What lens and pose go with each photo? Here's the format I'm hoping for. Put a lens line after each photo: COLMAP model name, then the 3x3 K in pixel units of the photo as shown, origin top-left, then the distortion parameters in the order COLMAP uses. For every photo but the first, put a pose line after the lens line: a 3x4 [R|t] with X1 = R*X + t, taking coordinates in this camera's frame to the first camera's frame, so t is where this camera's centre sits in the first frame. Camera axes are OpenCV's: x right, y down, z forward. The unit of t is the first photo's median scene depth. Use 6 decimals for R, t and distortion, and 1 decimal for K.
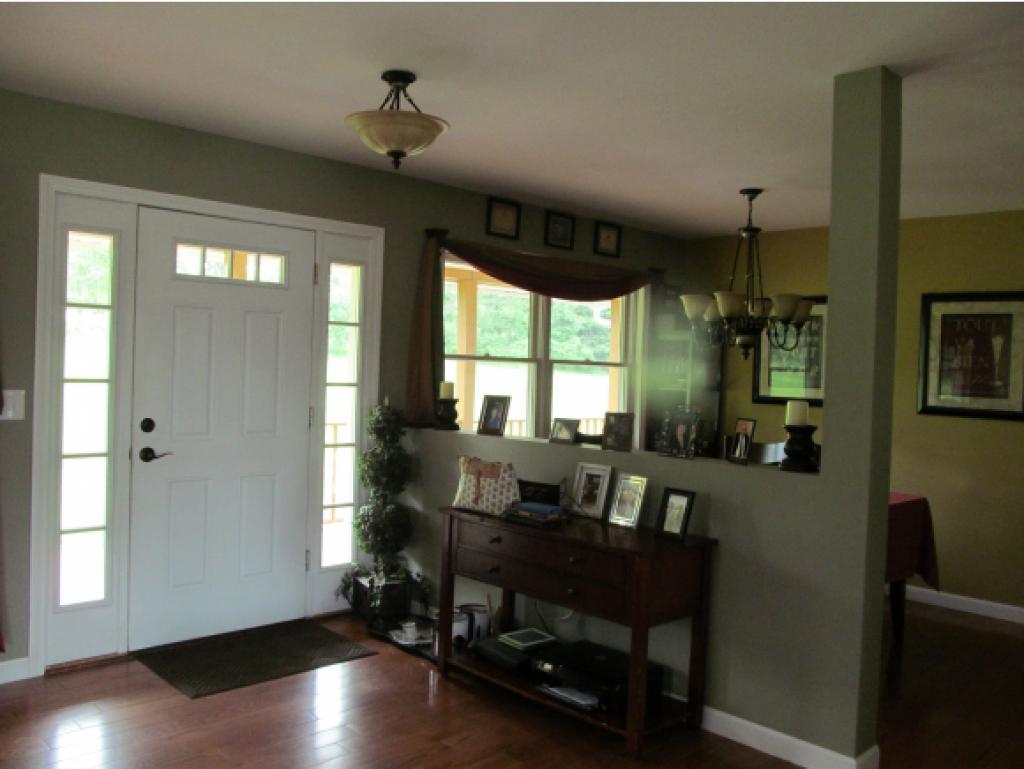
lens RADIAL K [[851.5, 0, 515.8], [0, 851.5, 375.5], [0, 0, 1]] dist [-0.052141, 0.013669]
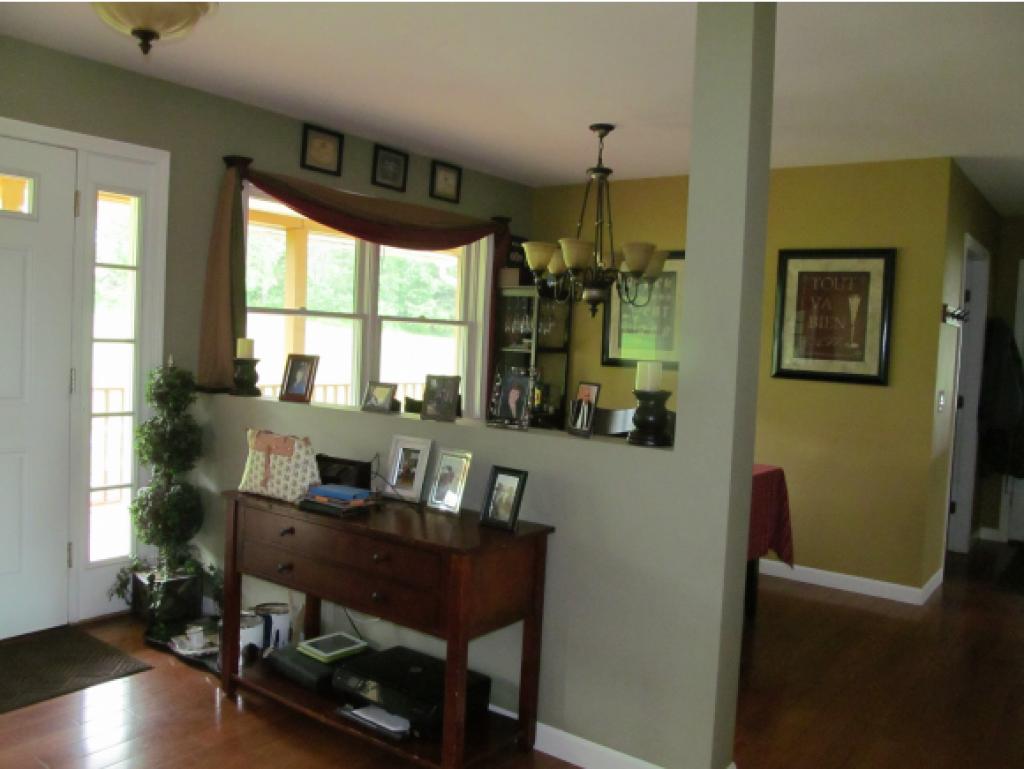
lens RADIAL K [[851.5, 0, 513.9], [0, 851.5, 380.0], [0, 0, 1]] dist [-0.052141, 0.013669]
pose [[0.986367, 0.000333, 0.164557, 0.043302], [-0.008269, 0.998835, 0.047547, 0.006667], [-0.164350, -0.048260, 0.985221, 0.134402]]
